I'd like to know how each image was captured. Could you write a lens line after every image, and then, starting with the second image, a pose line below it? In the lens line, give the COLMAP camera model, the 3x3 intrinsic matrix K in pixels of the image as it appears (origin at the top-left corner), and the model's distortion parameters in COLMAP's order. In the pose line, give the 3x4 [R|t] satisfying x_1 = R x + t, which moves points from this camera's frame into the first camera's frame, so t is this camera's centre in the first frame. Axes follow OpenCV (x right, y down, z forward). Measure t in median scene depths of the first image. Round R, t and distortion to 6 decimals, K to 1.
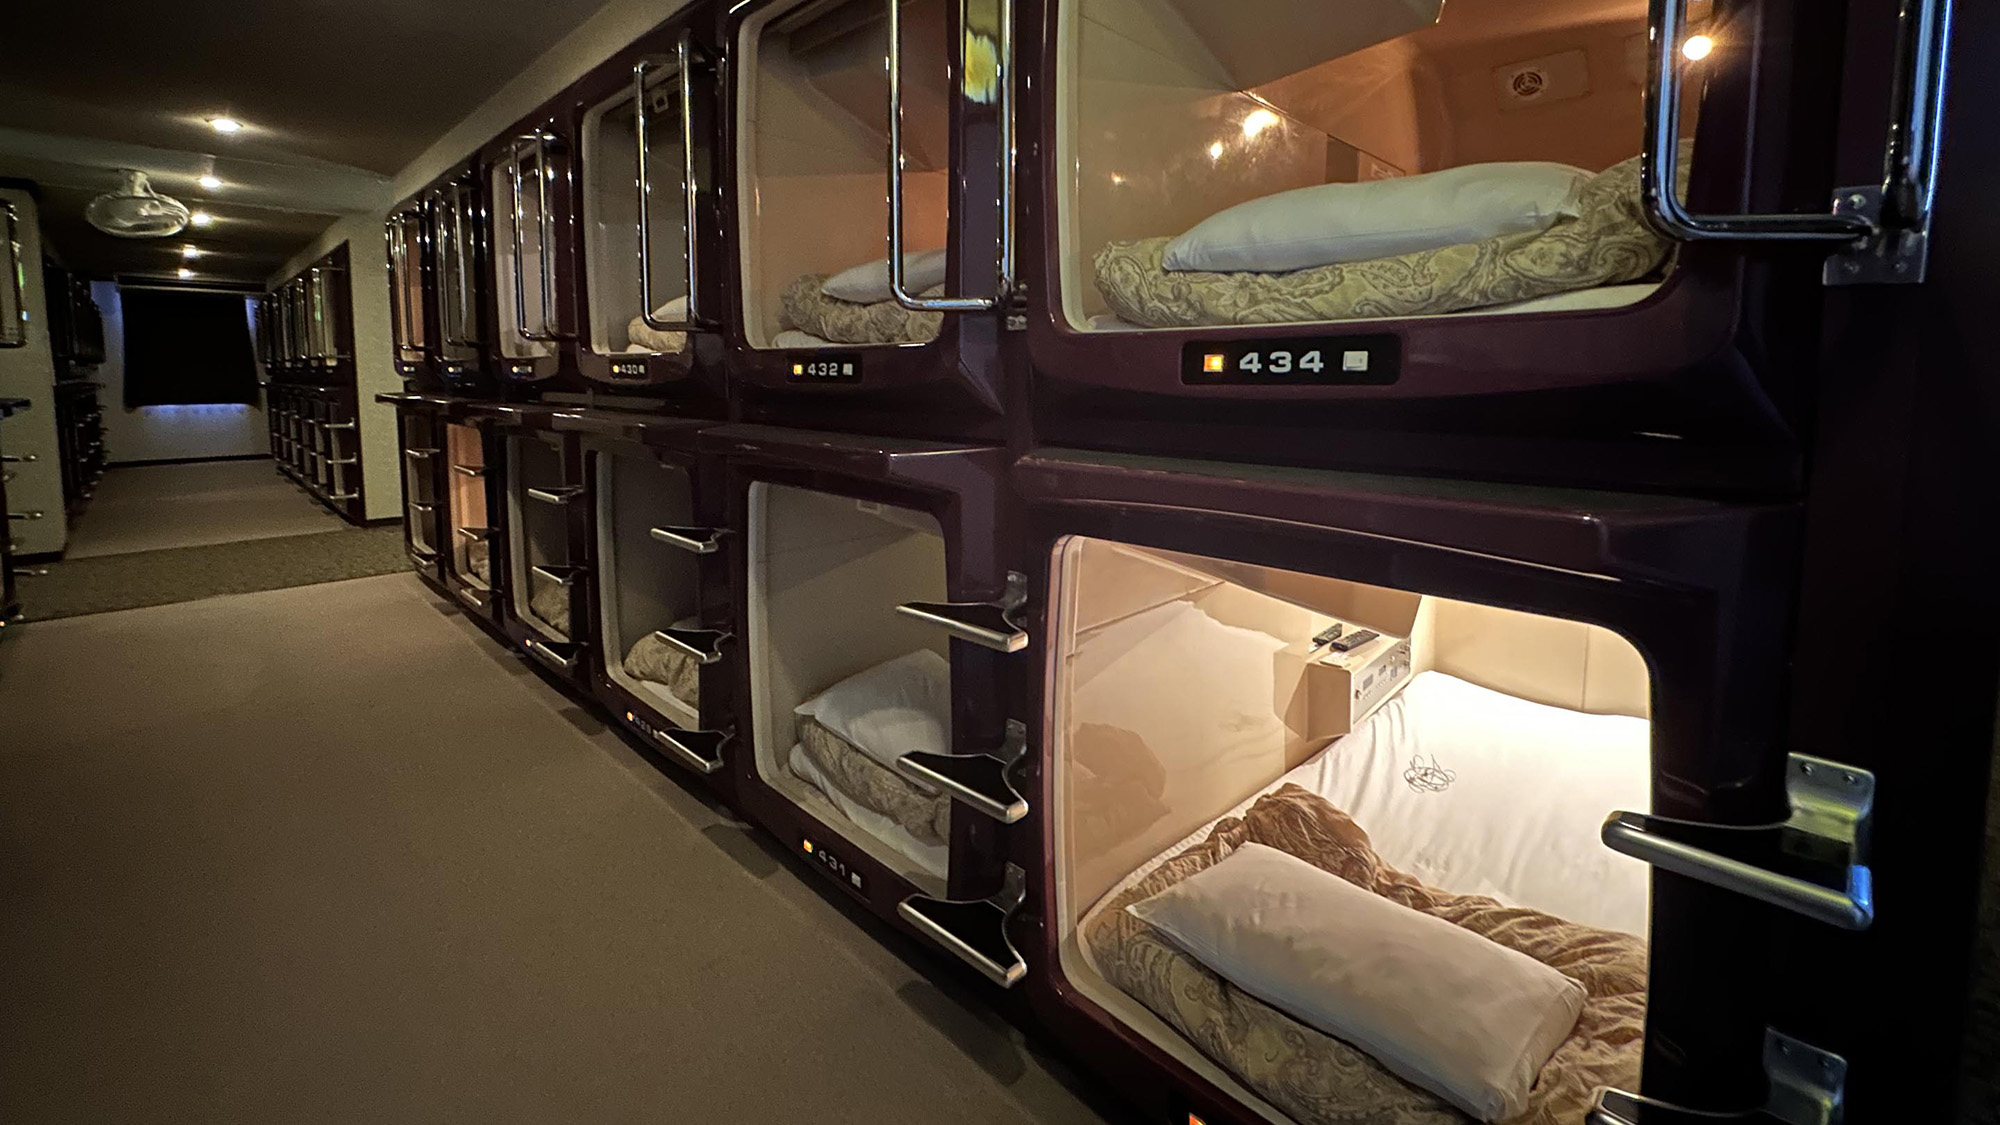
lens RADIAL K [[858.2, 0, 1035.6], [0, 858.2, 491.4], [0, 0, 1]] dist [0.001986, 0.002624]
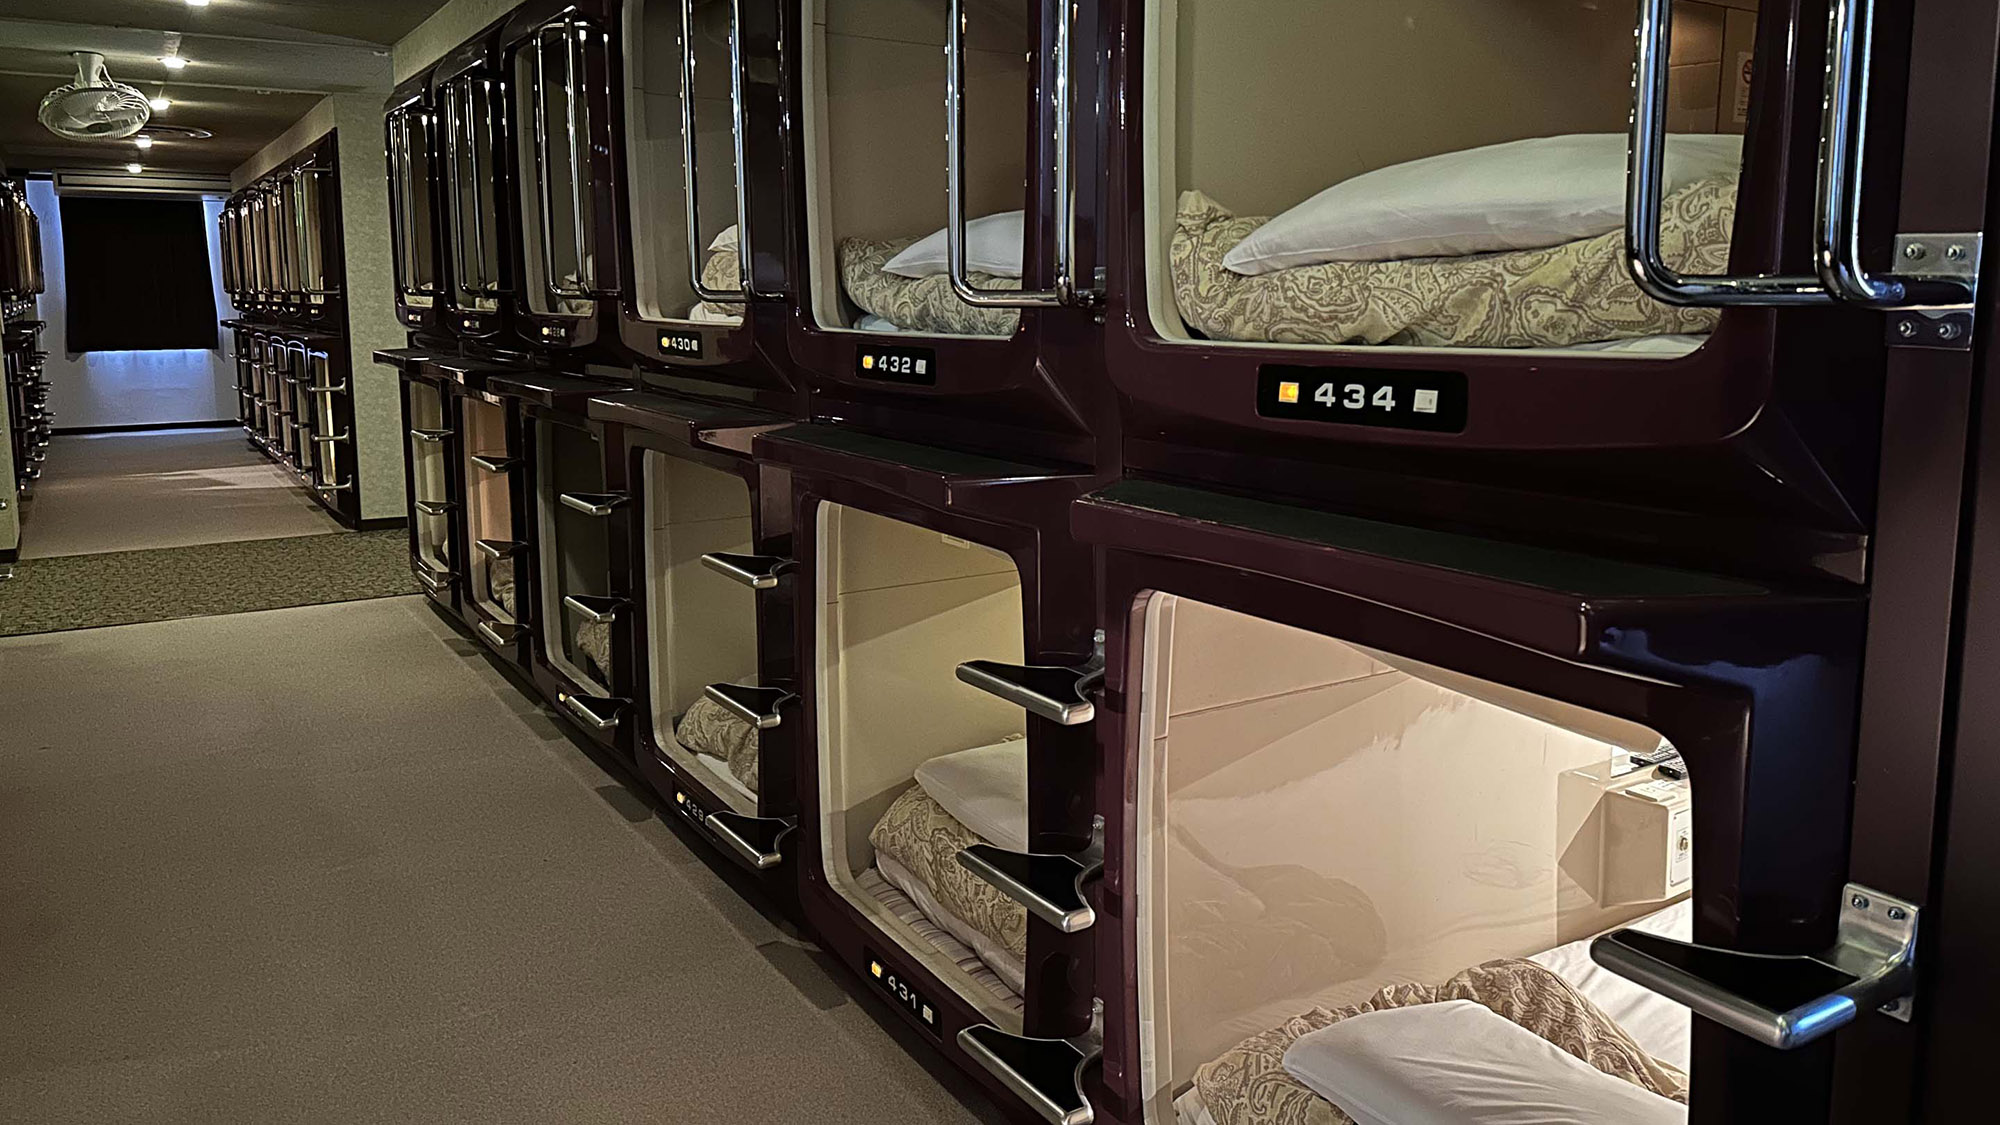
lens RADIAL K [[1443.9, 0, 1002.4], [0, 1443.9, 575.8], [0, 0, 1]] dist [0.088704, -0.014780]
pose [[0.969834, 0.038647, -0.240683, 0.111528], [-0.024862, 0.997886, 0.060051, -0.019485], [0.242495, -0.052255, 0.968744, -0.173494]]
